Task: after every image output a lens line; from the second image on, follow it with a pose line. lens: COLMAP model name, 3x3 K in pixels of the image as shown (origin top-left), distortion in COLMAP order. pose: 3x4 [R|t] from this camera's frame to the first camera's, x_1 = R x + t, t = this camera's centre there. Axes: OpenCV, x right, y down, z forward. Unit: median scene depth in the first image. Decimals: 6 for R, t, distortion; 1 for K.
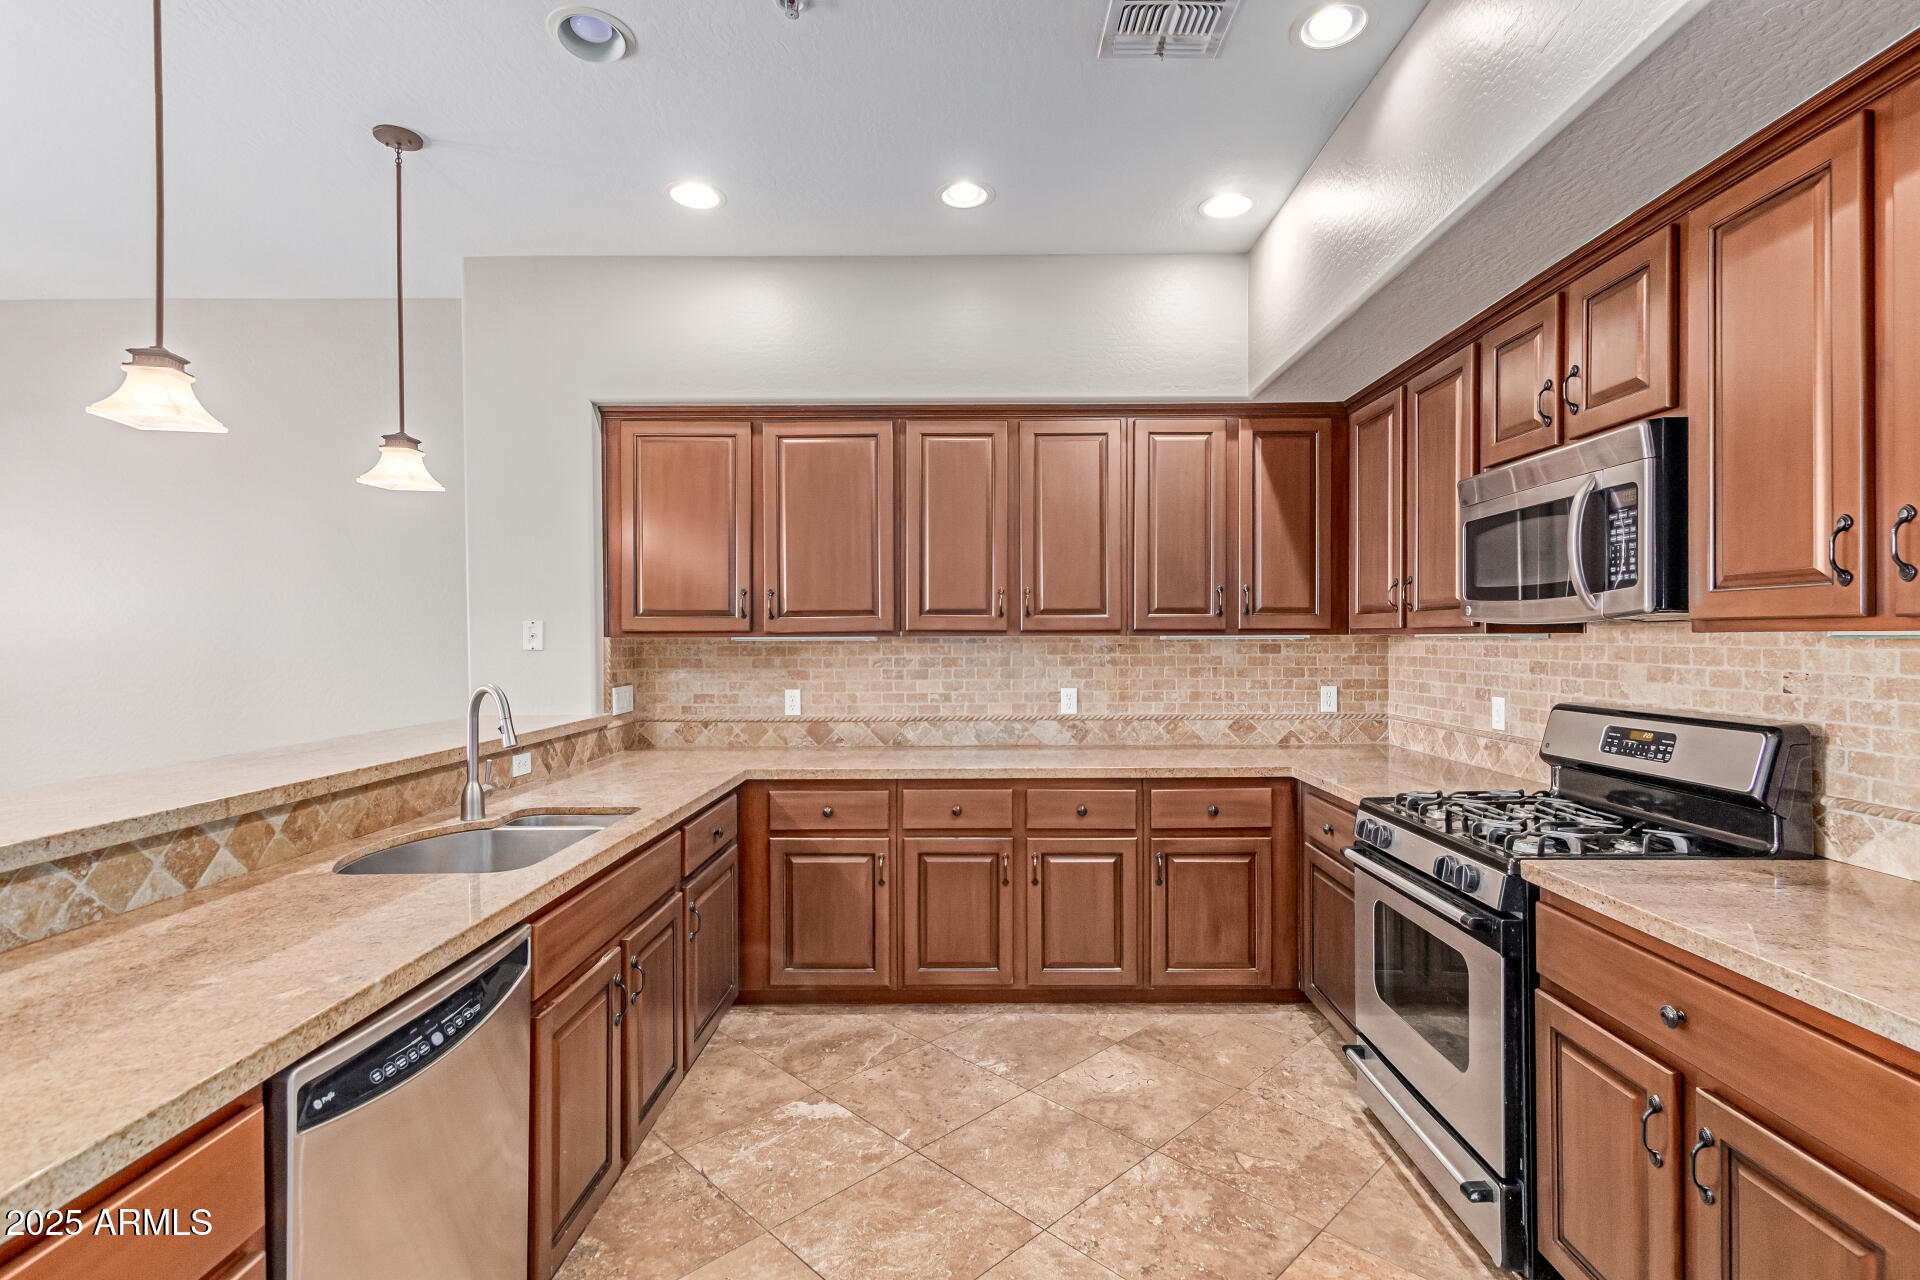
lens RADIAL K [[899.2, 0, 964.3], [0, 899.2, 642.9], [0, 0, 1]] dist [0.015793, -0.008877]
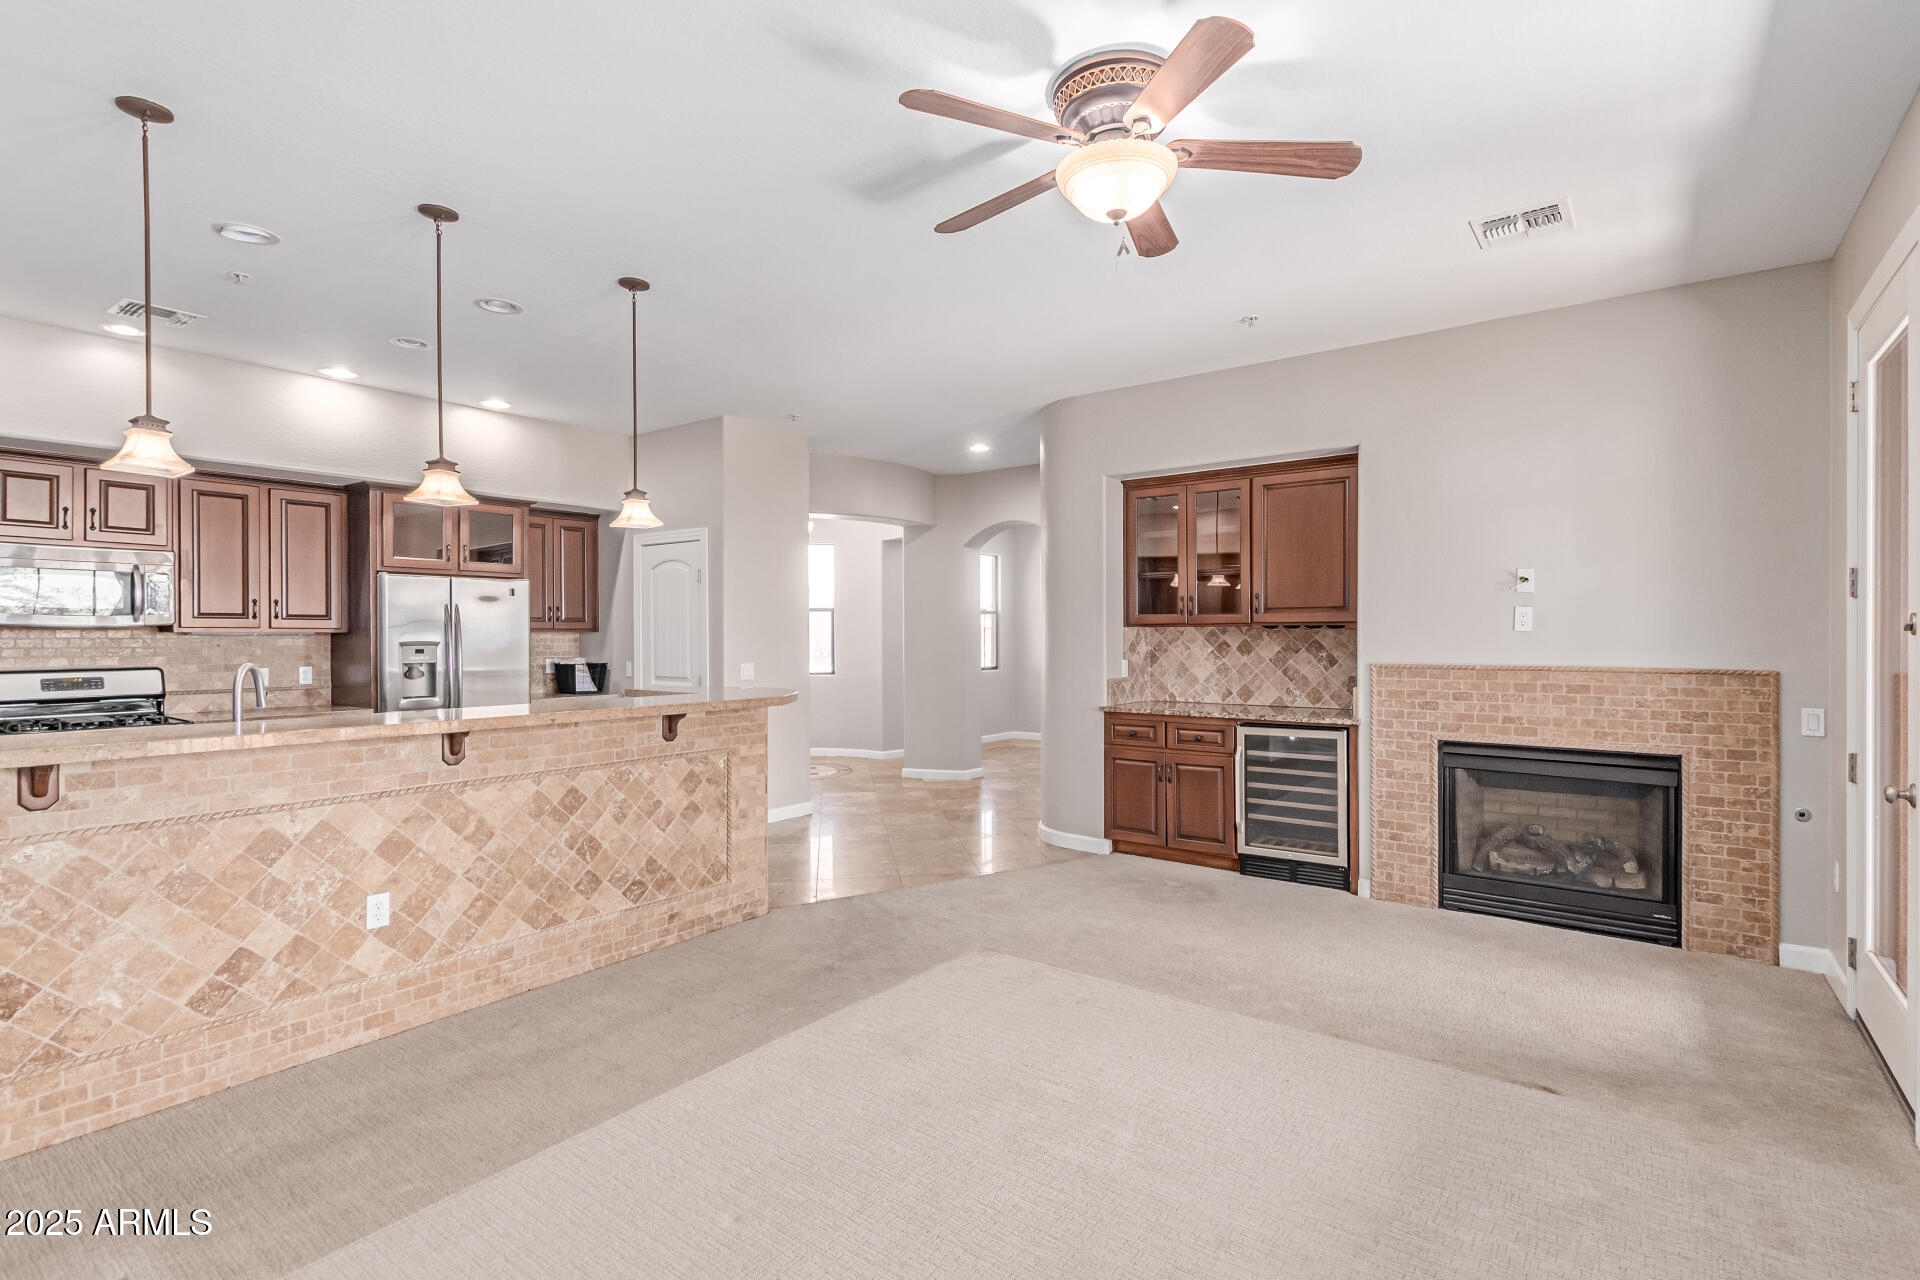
lens RADIAL K [[900.5, 0, 971.7], [0, 900.5, 641.6], [0, 0, 1]] dist [0.015486, -0.006485]
pose [[-0.816395, 0.002451, 0.577488, -1.906184], [0.008957, 0.999924, 0.008419, 0.010194], [-0.577424, 0.012046, -0.816356, 1.296998]]
